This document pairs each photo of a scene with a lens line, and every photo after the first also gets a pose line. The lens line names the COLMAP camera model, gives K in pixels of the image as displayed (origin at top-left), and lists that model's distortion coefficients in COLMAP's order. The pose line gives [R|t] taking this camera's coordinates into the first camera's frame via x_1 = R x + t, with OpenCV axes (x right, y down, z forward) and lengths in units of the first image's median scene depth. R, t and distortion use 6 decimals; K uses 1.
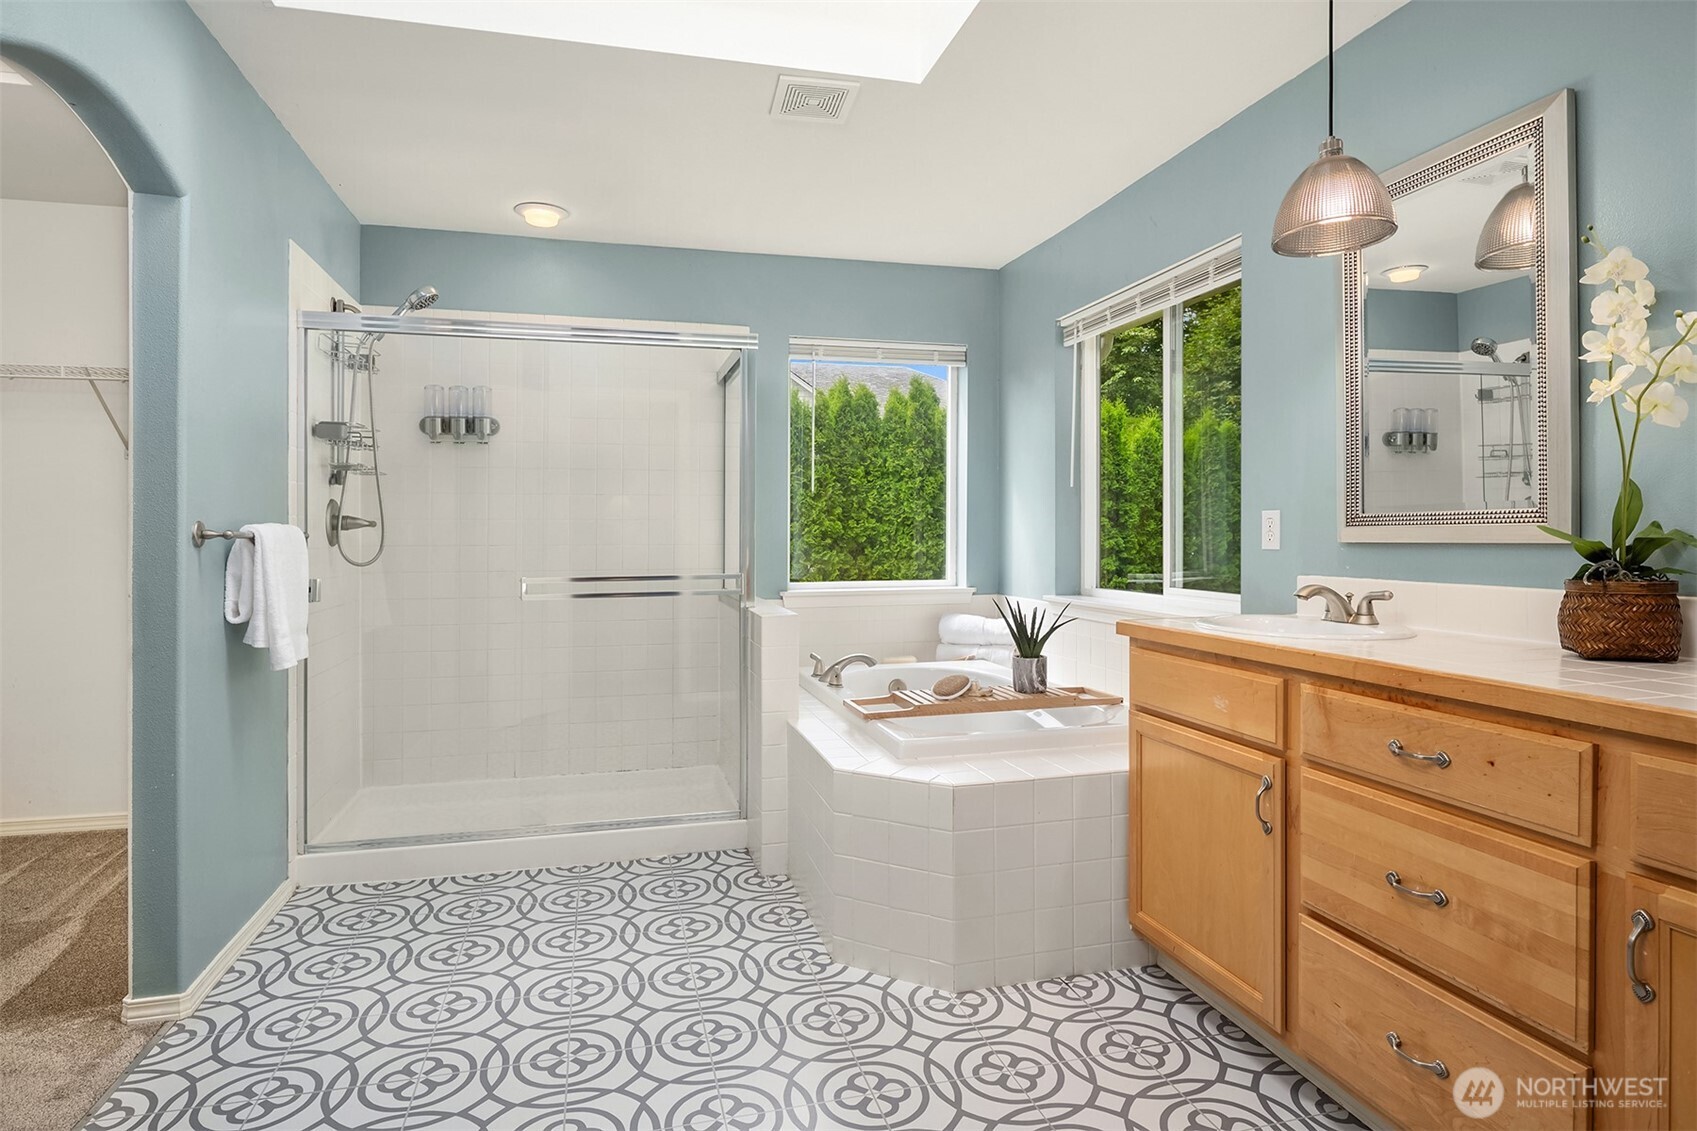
lens RADIAL K [[920.7, 0, 842.5], [0, 920.7, 532.8], [0, 0, 1]] dist [-0.003930, -0.002579]
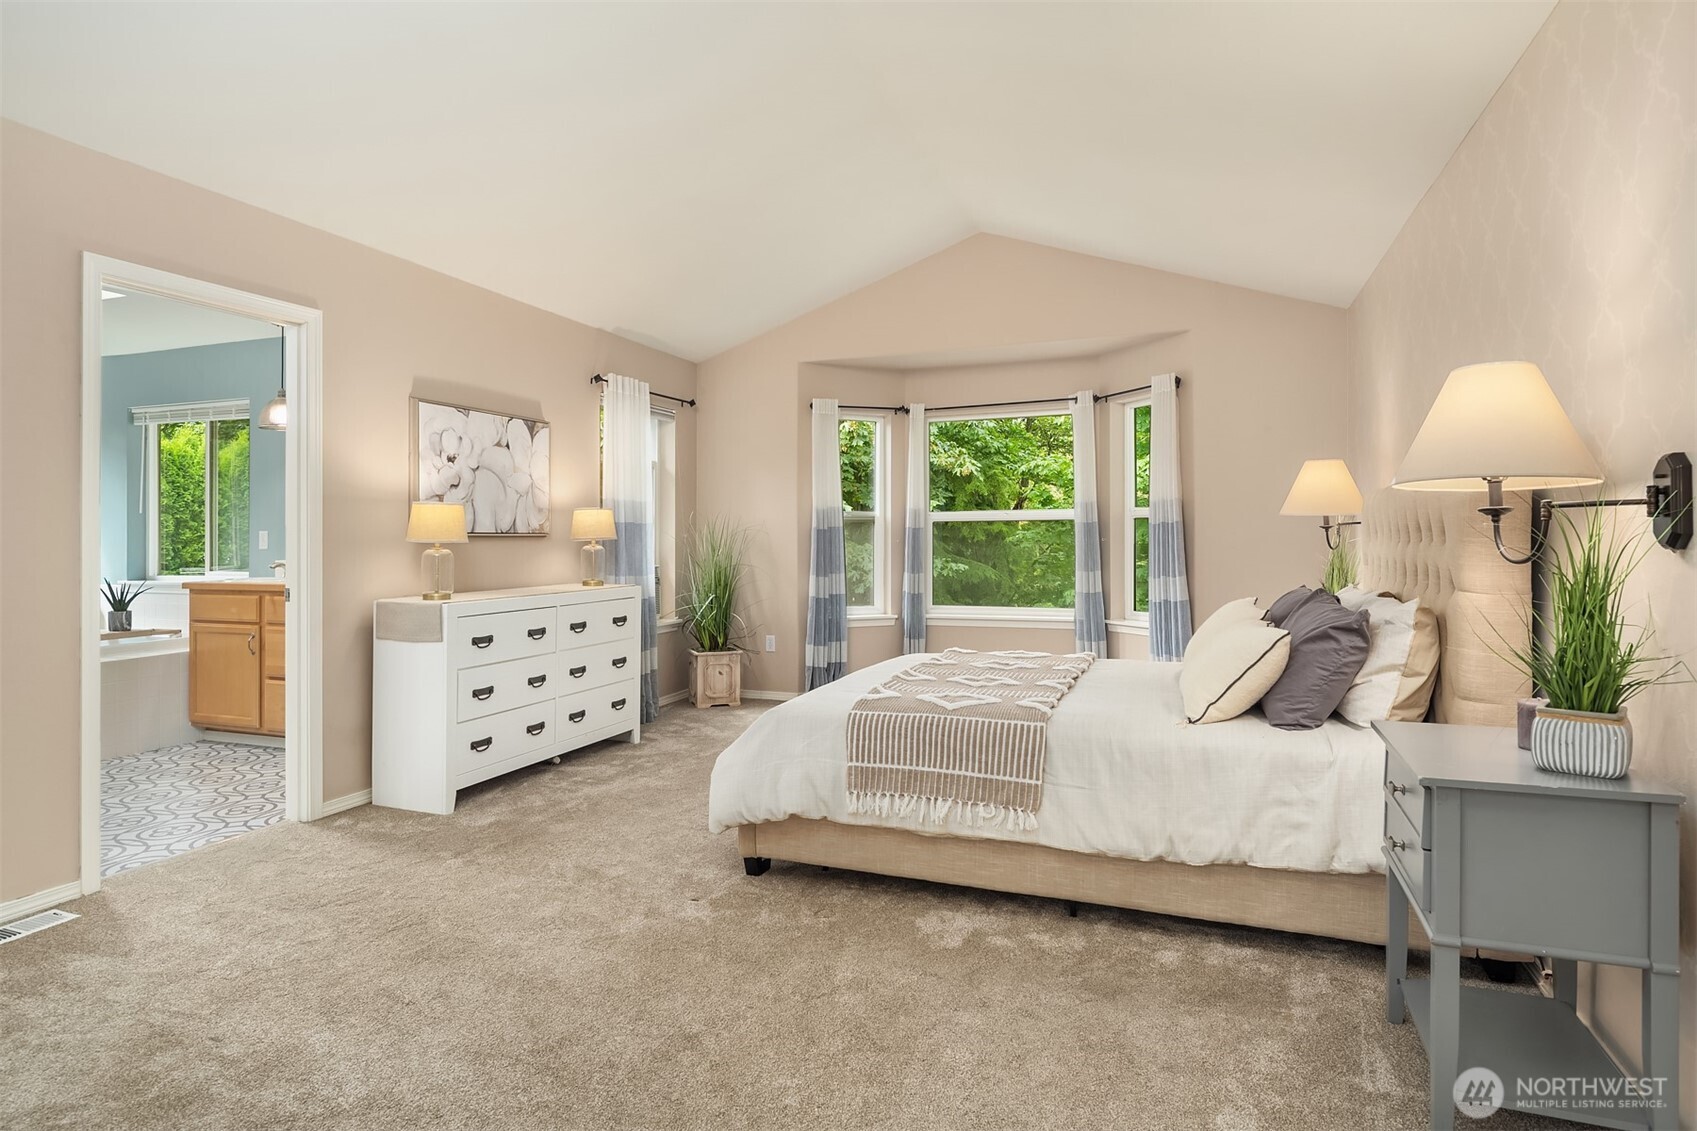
lens RADIAL K [[920.7, 0, 852.6], [0, 920.7, 547.1], [0, 0, 1]] dist [-0.003930, -0.002579]
pose [[0.575940, -0.004457, 0.817480, -0.571380], [-0.001118, 0.999980, 0.006240, -0.003009], [-0.817491, -0.004508, 0.575924, -1.564972]]
